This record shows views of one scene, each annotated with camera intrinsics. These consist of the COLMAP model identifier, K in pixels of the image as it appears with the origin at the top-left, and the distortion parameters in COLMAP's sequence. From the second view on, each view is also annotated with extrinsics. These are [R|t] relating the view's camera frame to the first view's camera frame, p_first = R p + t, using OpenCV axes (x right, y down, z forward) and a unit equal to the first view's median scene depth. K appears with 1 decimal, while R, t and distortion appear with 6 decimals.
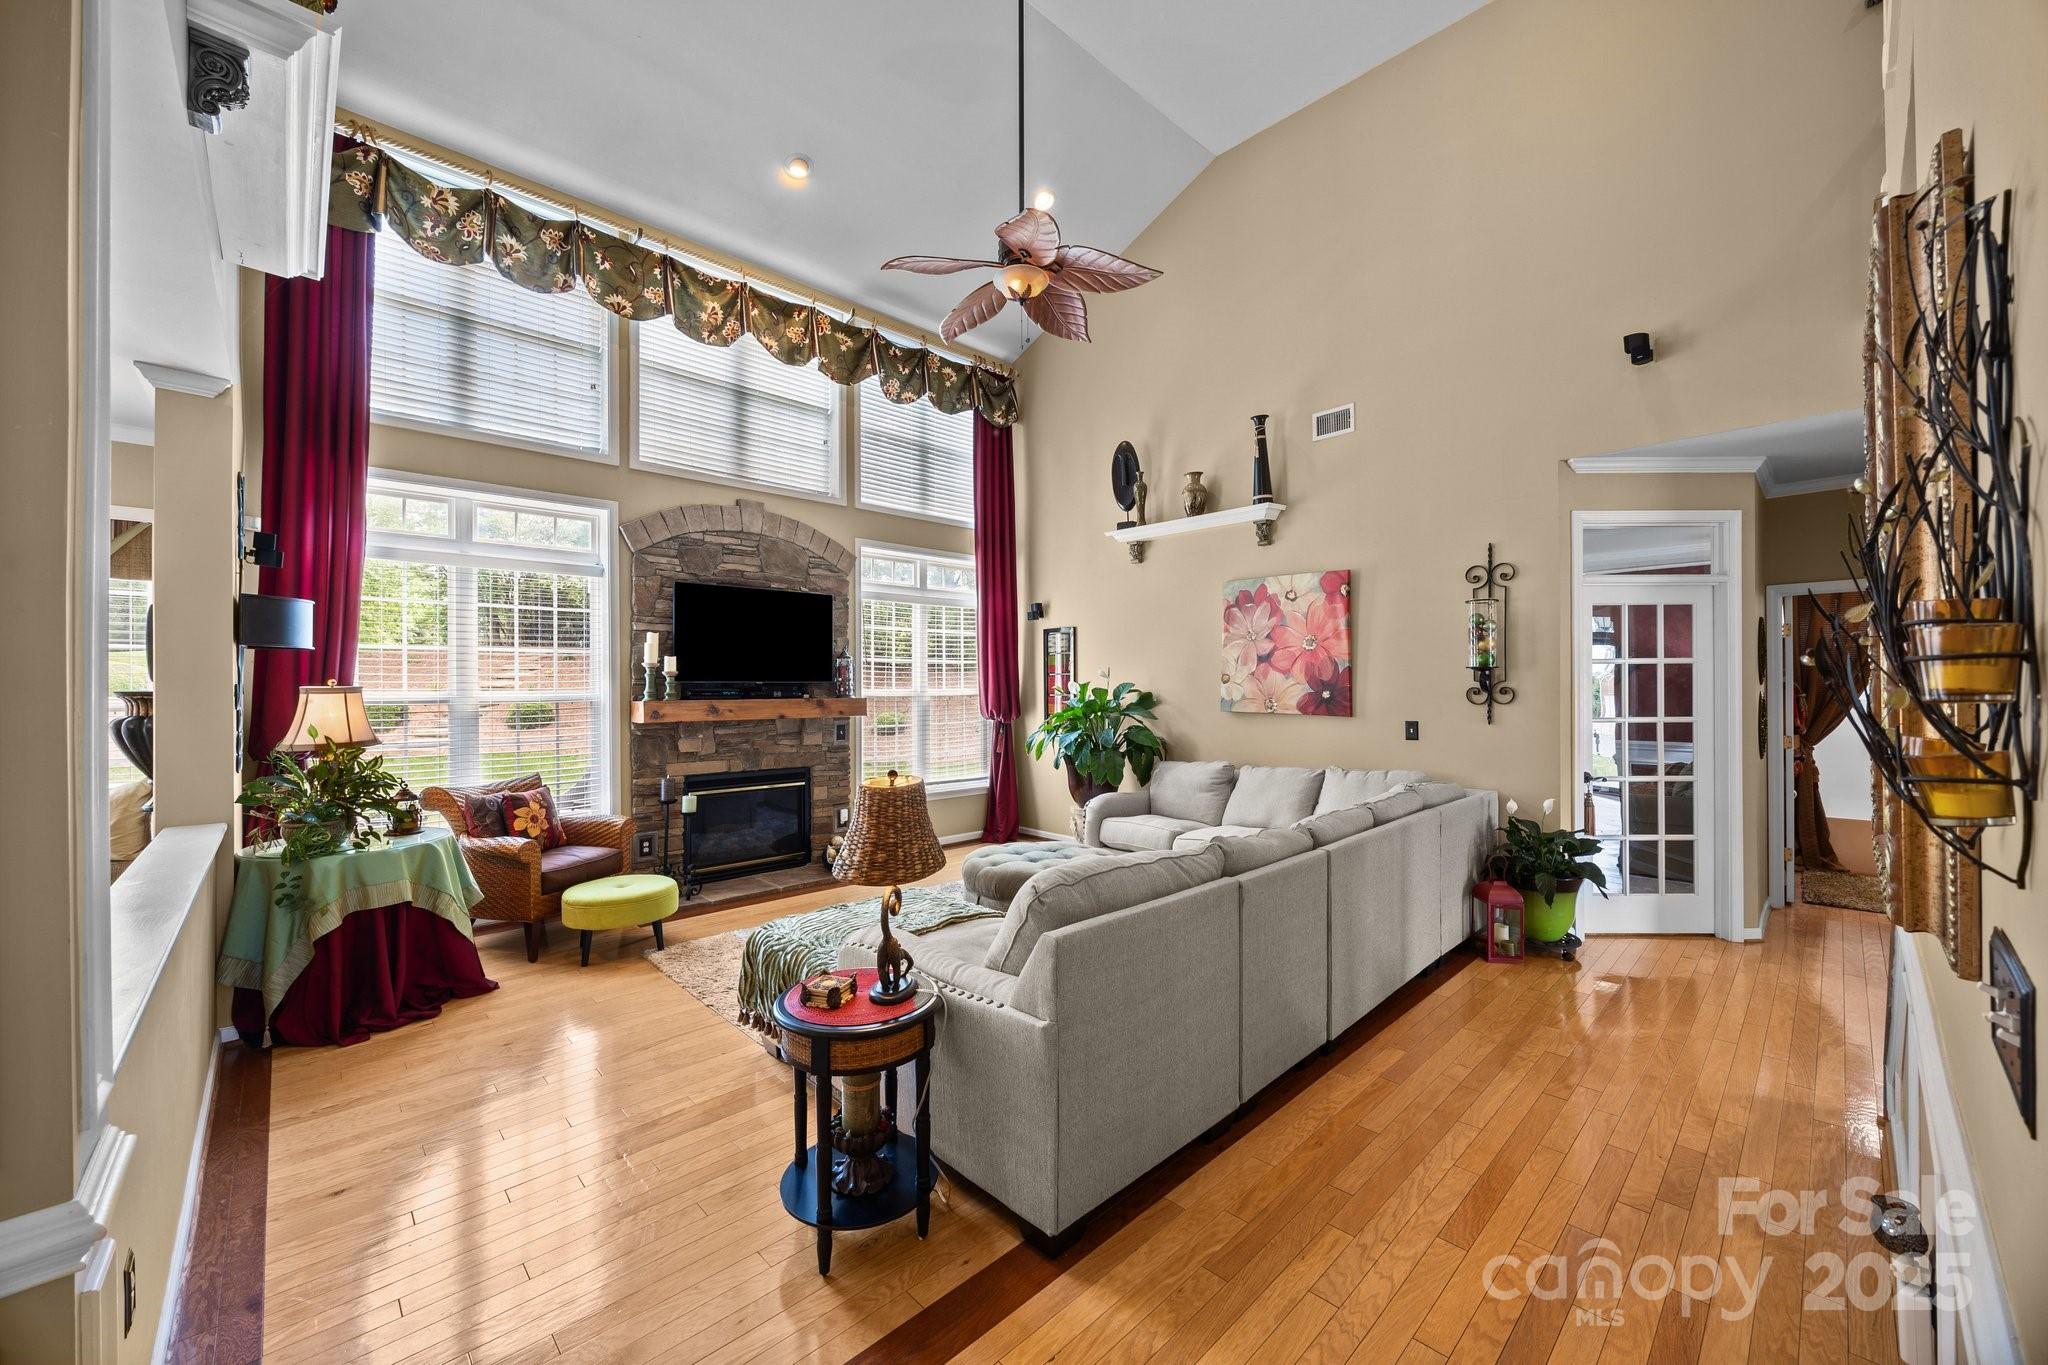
lens RADIAL K [[783.8, 0, 1020.3], [0, 783.8, 682.0], [0, 0, 1]] dist [-0.003981, -0.000269]
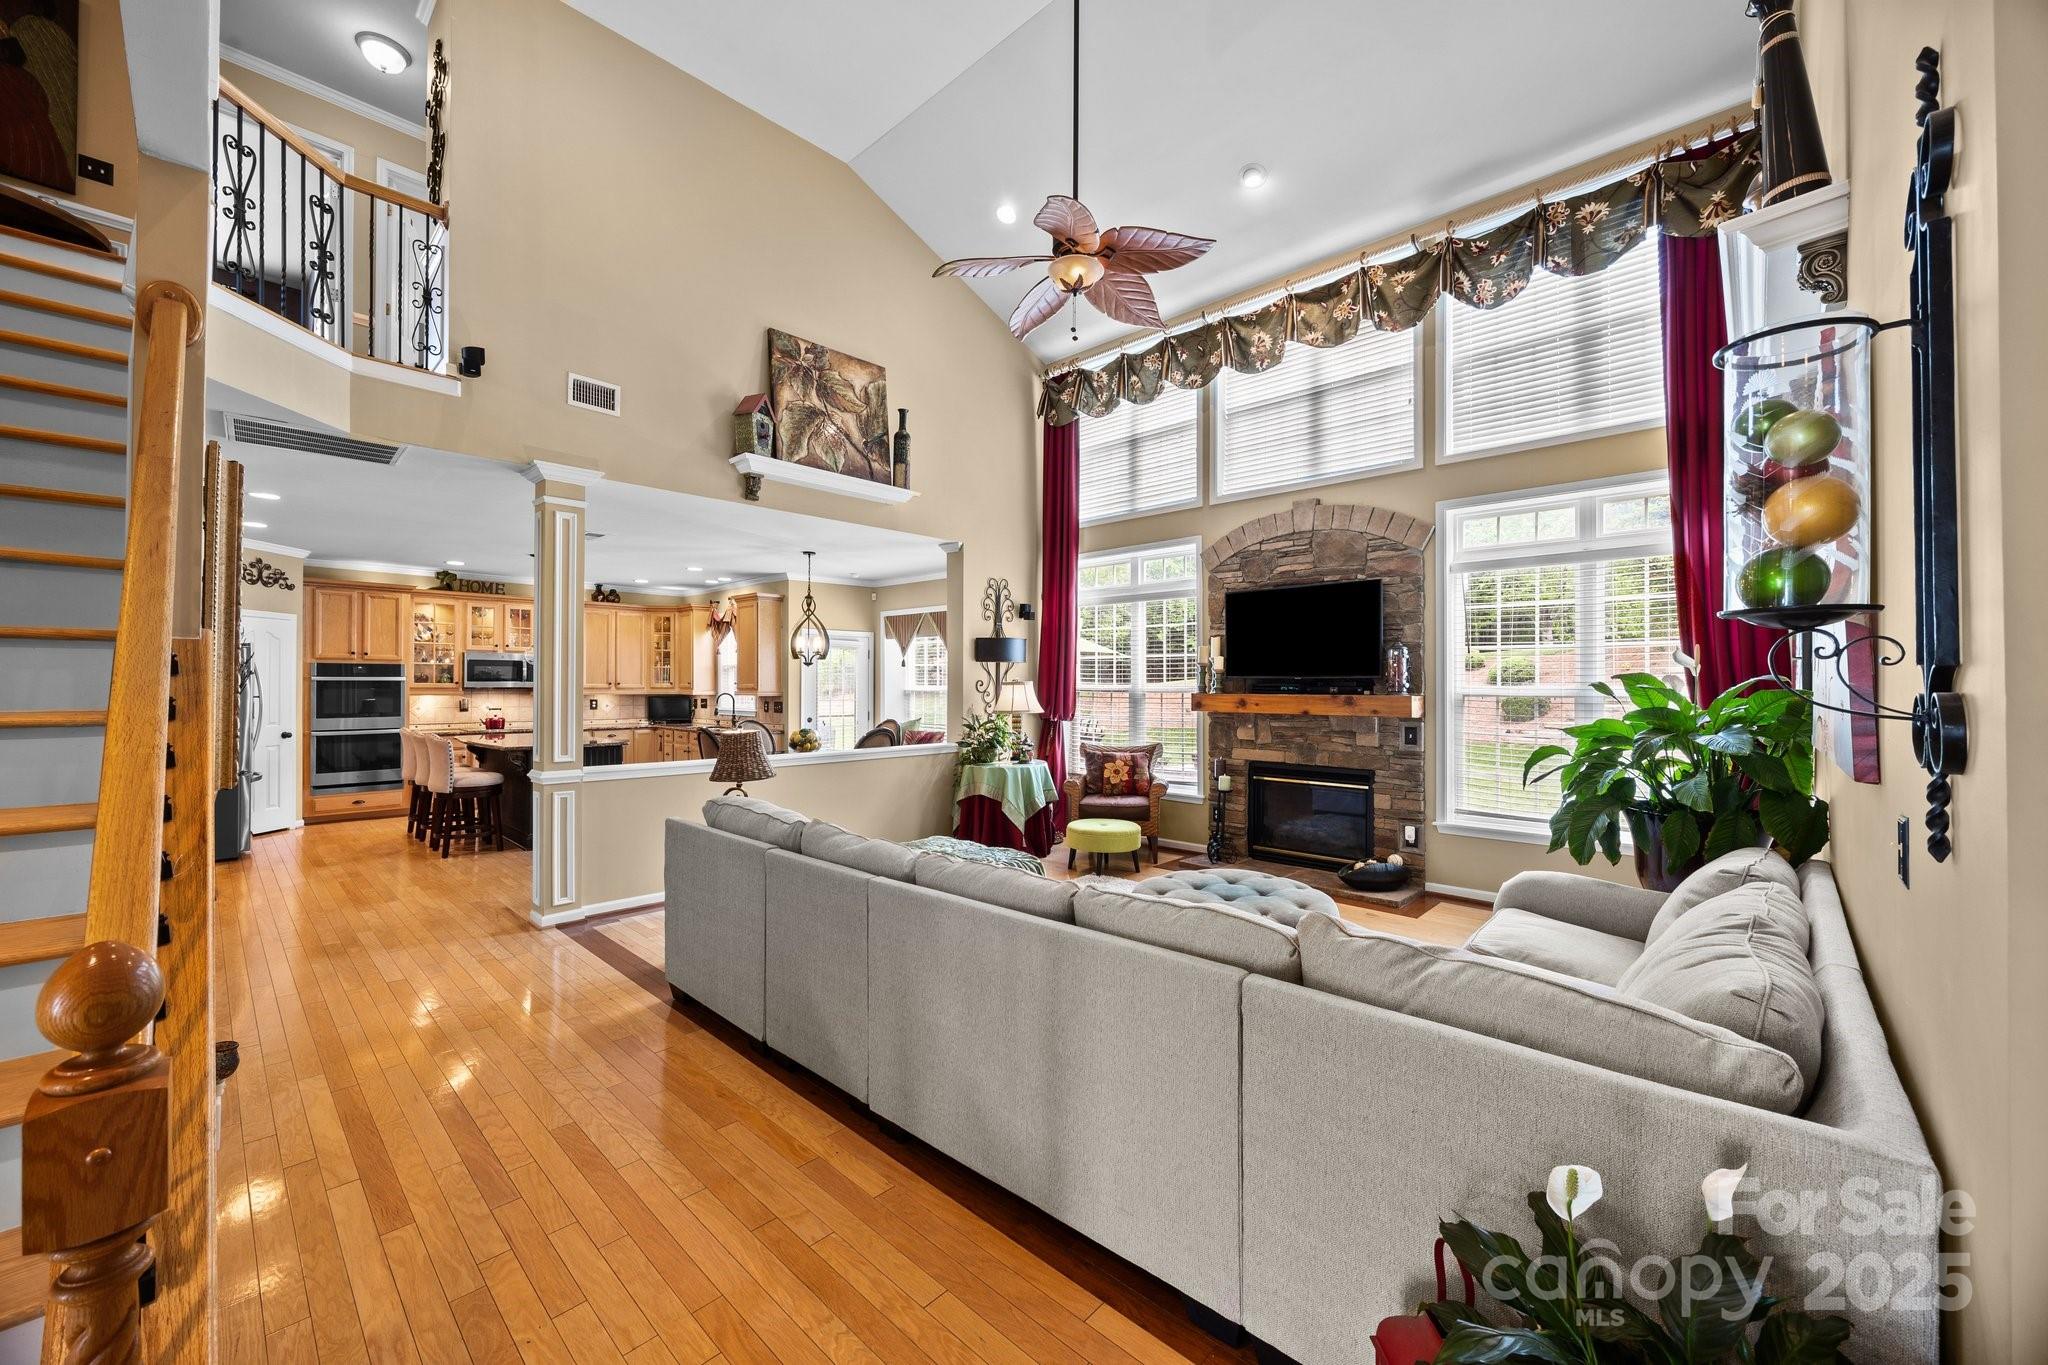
lens RADIAL K [[783.8, 0, 1041.3], [0, 783.8, 675.3], [0, 0, 1]] dist [-0.003981, -0.000269]
pose [[0.060364, -0.007274, -0.998150, 0.664279], [0.004096, 0.999967, -0.007040, 0.002763], [0.998168, -0.003663, 0.060392, 0.606786]]
